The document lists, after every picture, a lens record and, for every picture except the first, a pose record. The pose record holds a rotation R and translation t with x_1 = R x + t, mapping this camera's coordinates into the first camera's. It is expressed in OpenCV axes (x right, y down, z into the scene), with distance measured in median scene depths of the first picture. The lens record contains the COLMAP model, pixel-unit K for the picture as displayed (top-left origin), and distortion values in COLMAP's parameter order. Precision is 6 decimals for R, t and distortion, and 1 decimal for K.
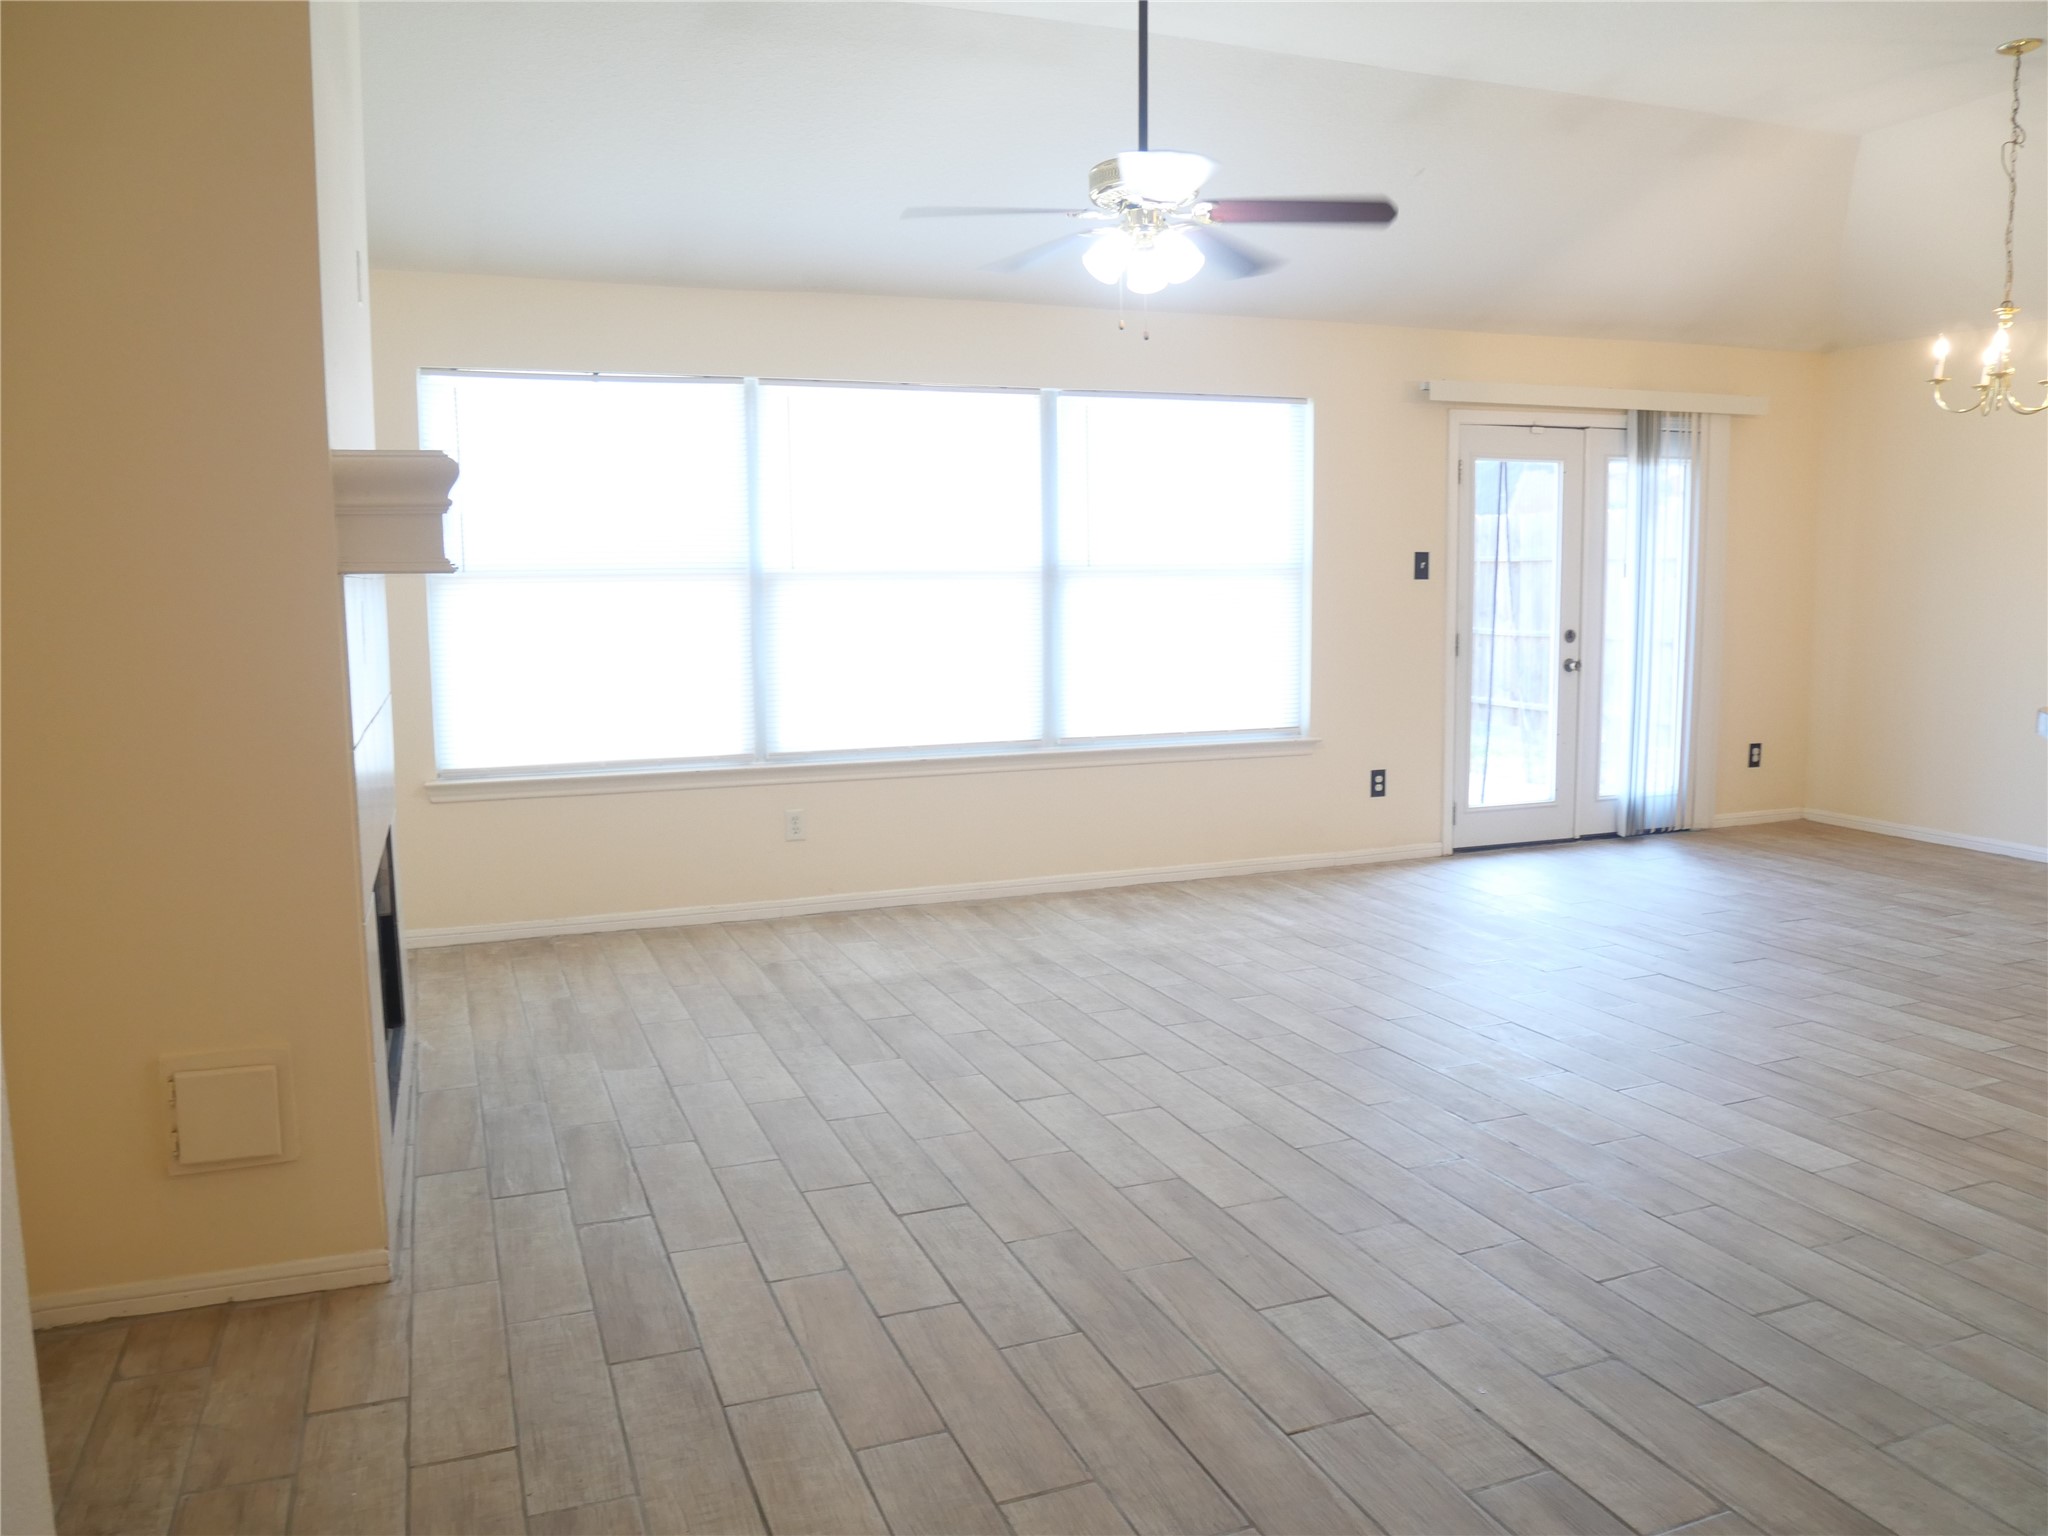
lens RADIAL K [[1491.7, 0, 1024.0], [0, 1491.7, 768.0], [0, 0, 1]] dist [-0.079598, 0.034595]
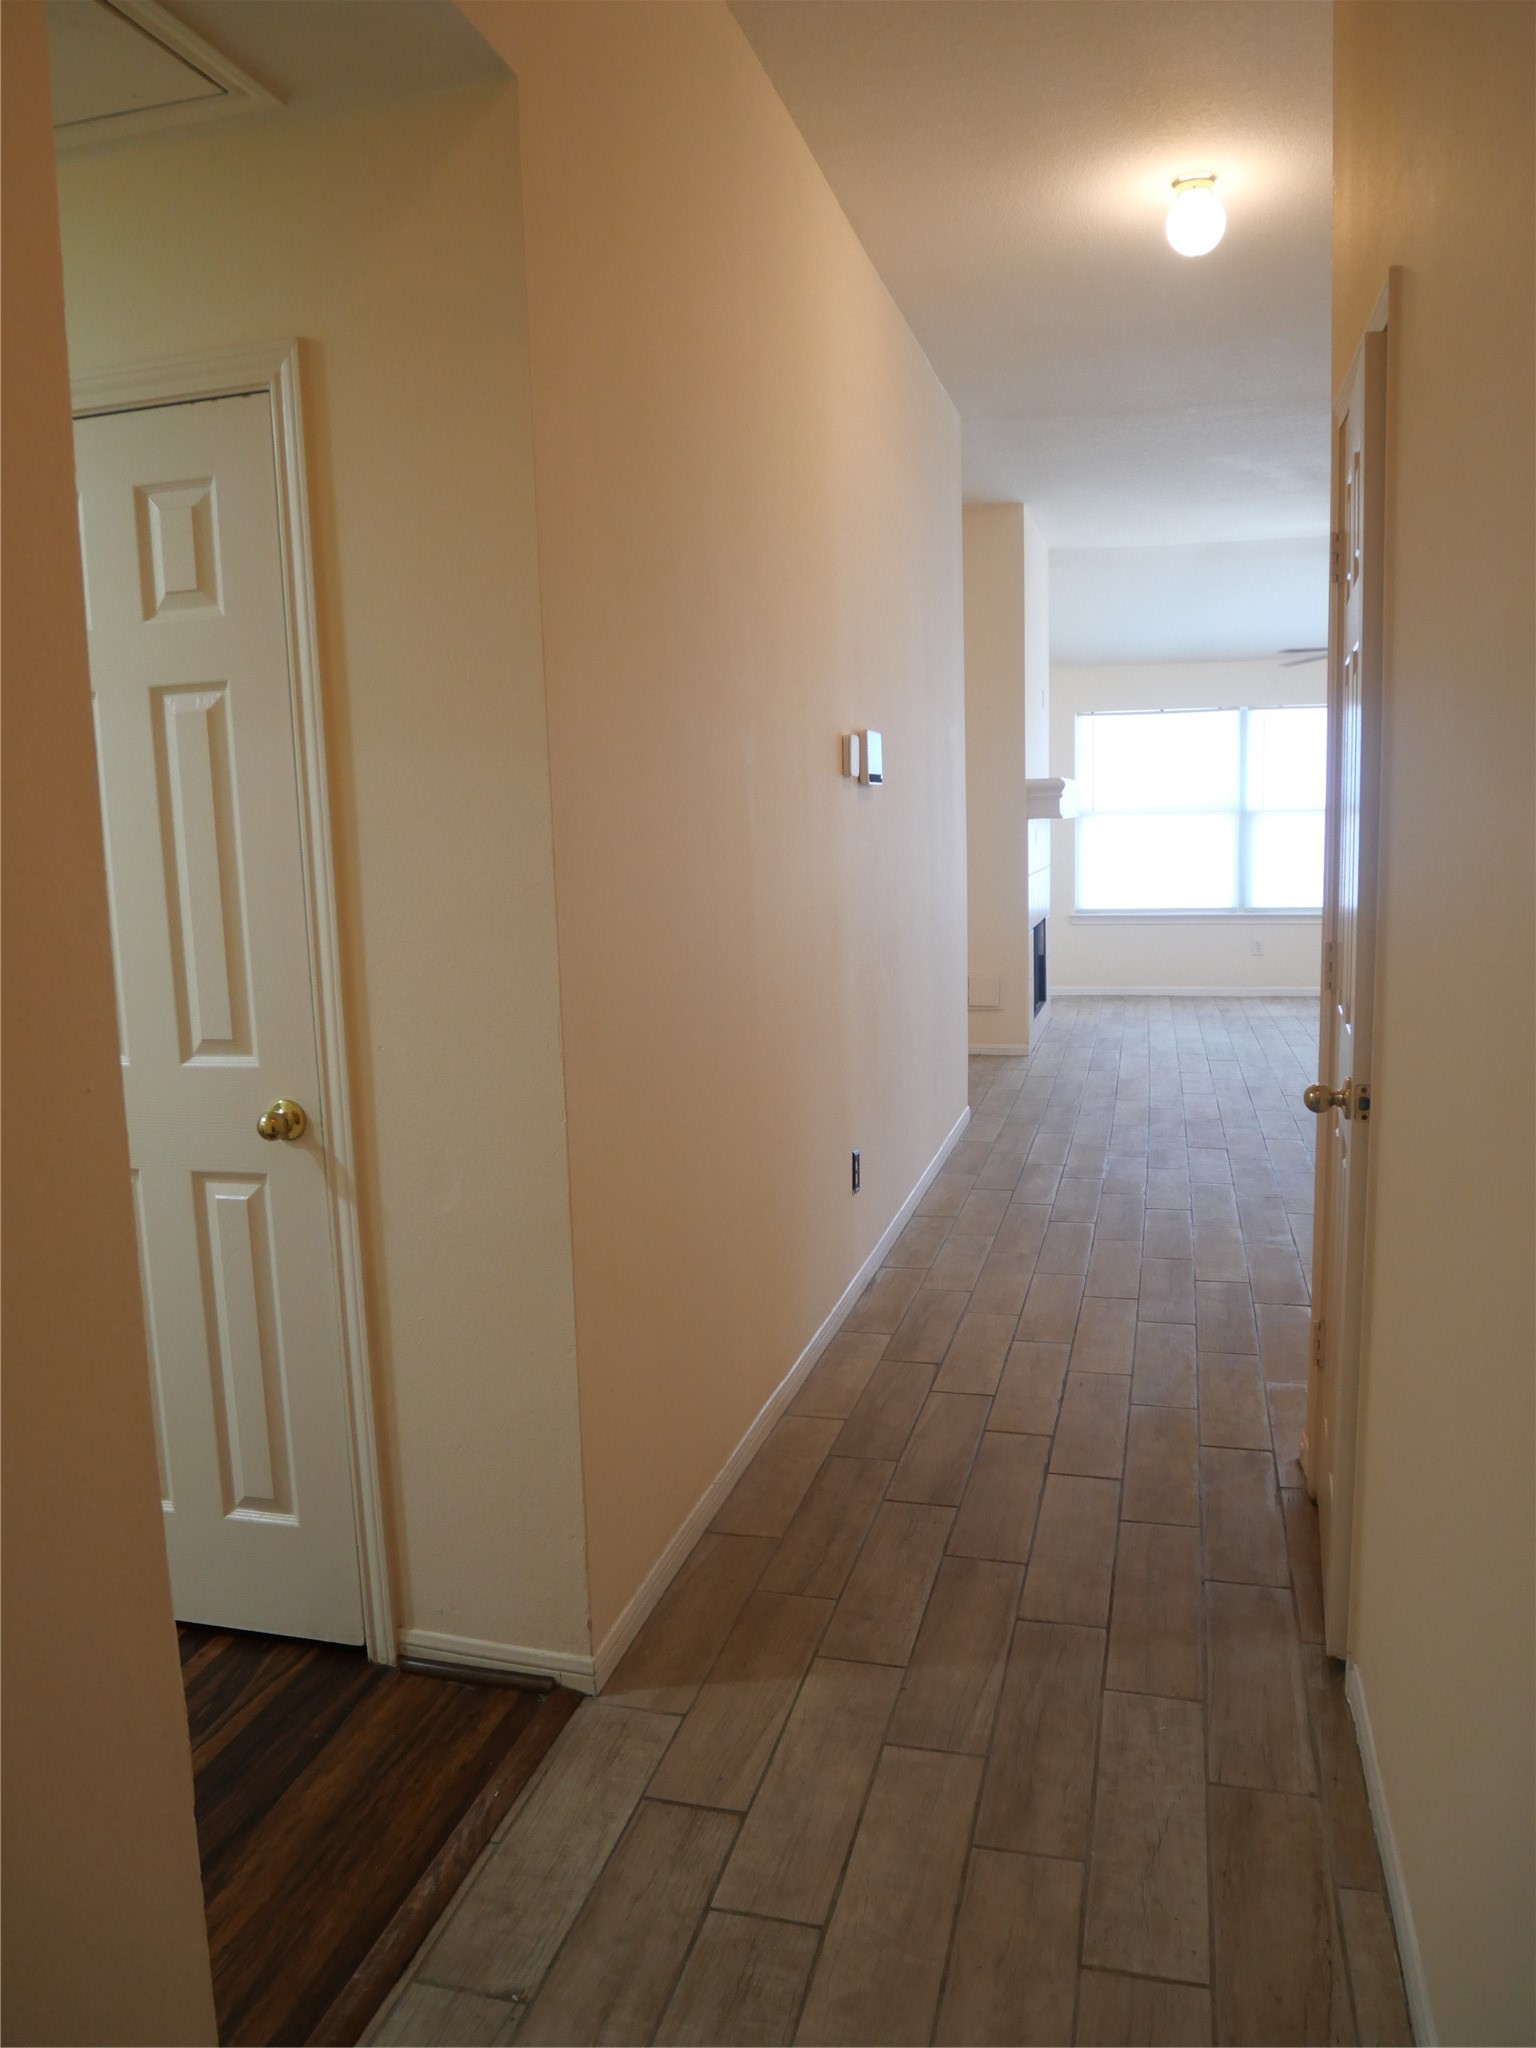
lens RADIAL K [[1491.7, 0, 768.0], [0, 1491.7, 1024.0], [0, 0, 1]] dist [-0.079598, 0.034595]
pose [[0.809173, 0.066327, -0.583815, 0.464822], [-0.052774, 0.997796, 0.040214, 0.099248], [0.585196, -0.001729, 0.810890, -0.910981]]
